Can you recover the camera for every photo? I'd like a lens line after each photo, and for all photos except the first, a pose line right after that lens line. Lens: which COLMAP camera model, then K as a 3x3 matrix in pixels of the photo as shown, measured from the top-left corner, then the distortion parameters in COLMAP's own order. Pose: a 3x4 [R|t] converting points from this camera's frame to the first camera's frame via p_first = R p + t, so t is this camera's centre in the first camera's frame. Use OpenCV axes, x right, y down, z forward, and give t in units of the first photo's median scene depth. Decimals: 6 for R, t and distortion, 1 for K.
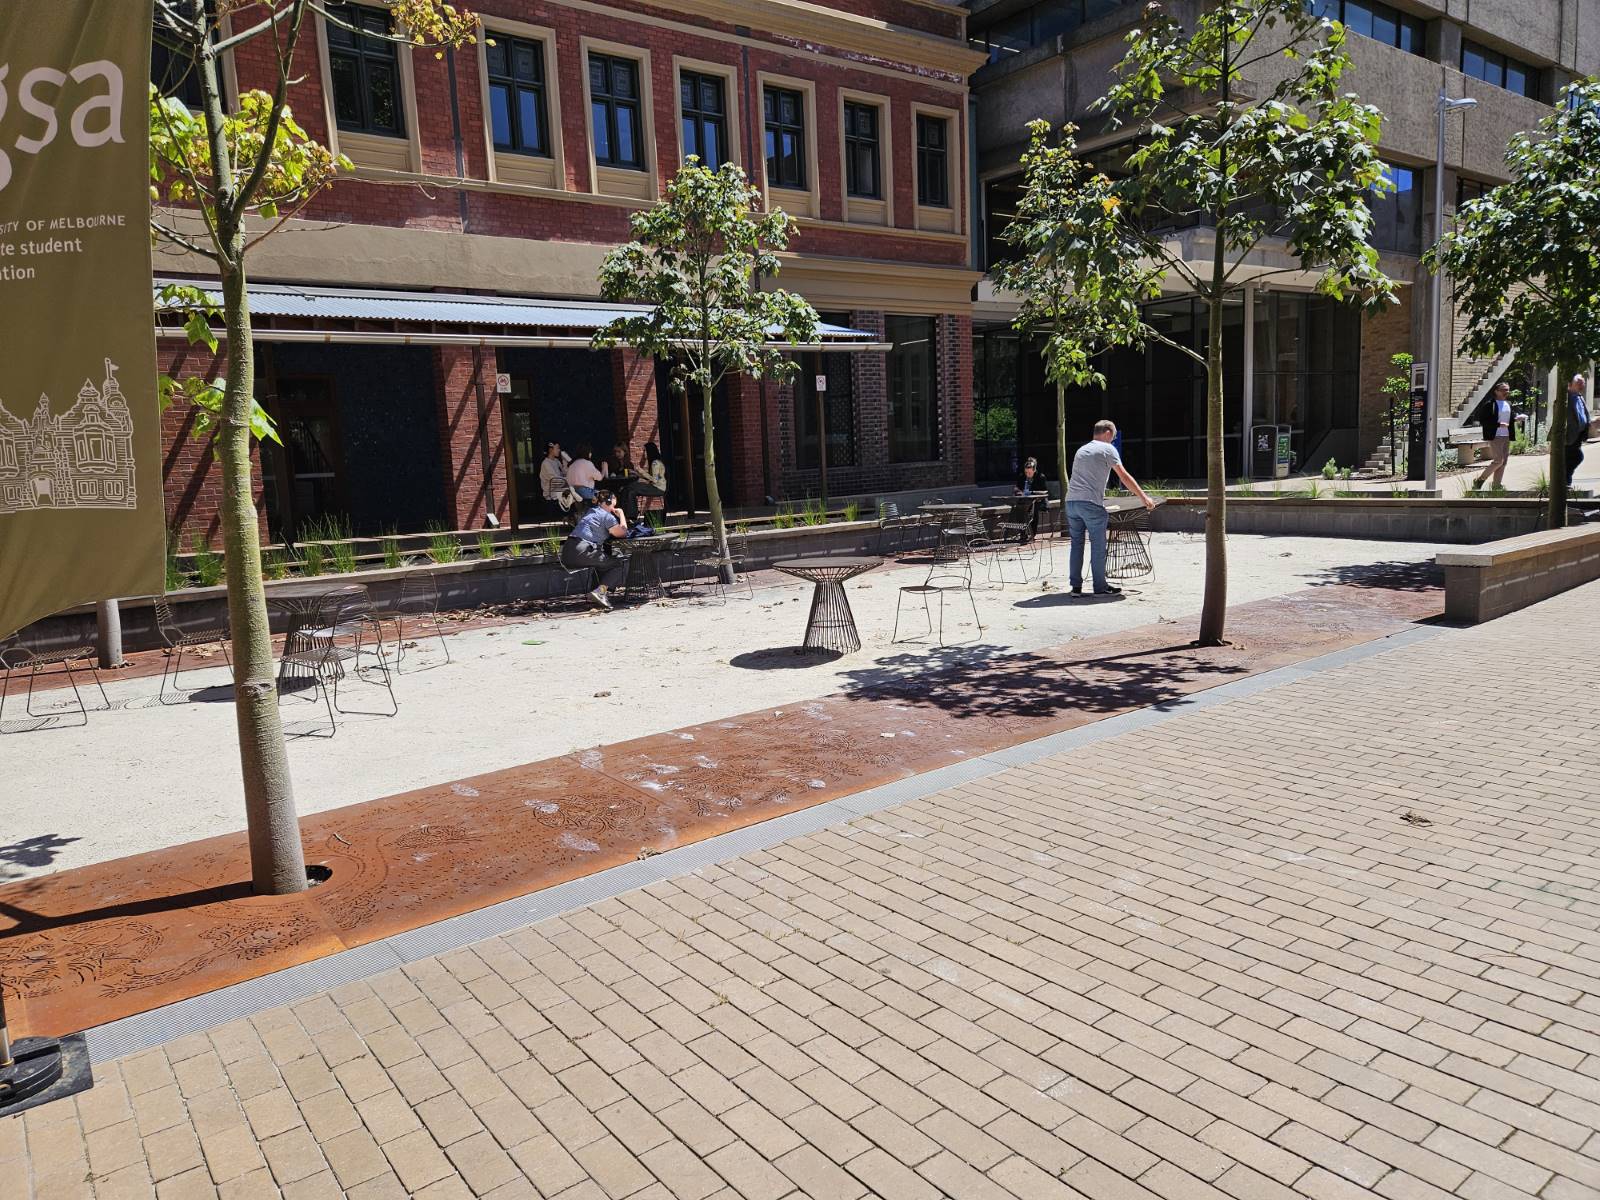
lens RADIAL K [[1075.3, 0, 801.2], [0, 1075.3, 578.1], [0, 0, 1]] dist [0.076799, -0.073166]
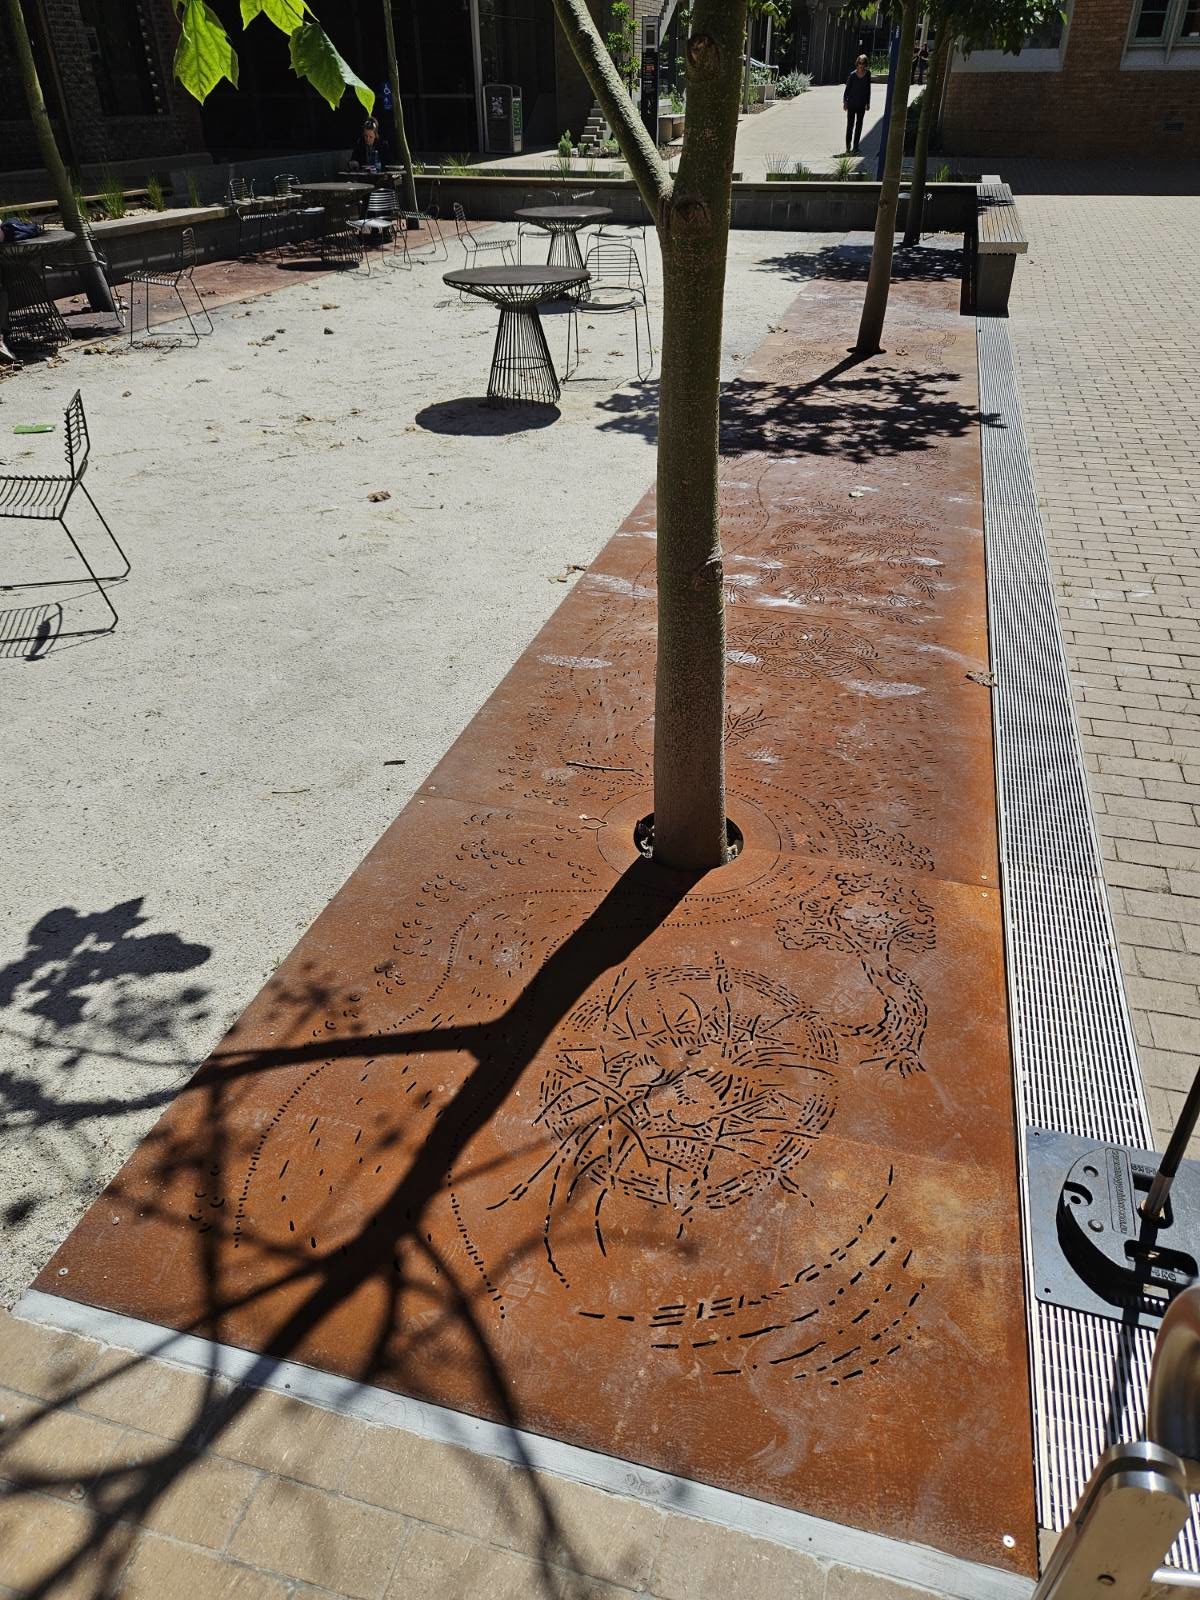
lens RADIAL K [[1075.3, 0, 600.0], [0, 1075.3, 800.0], [0, 0, 1]] dist [0.076799, -0.073166]
pose [[0.796276, -0.293510, 0.528957, -0.618175], [0.037997, 0.896947, 0.440502, -0.025617], [-0.603739, -0.330663, 0.725370, 0.410504]]
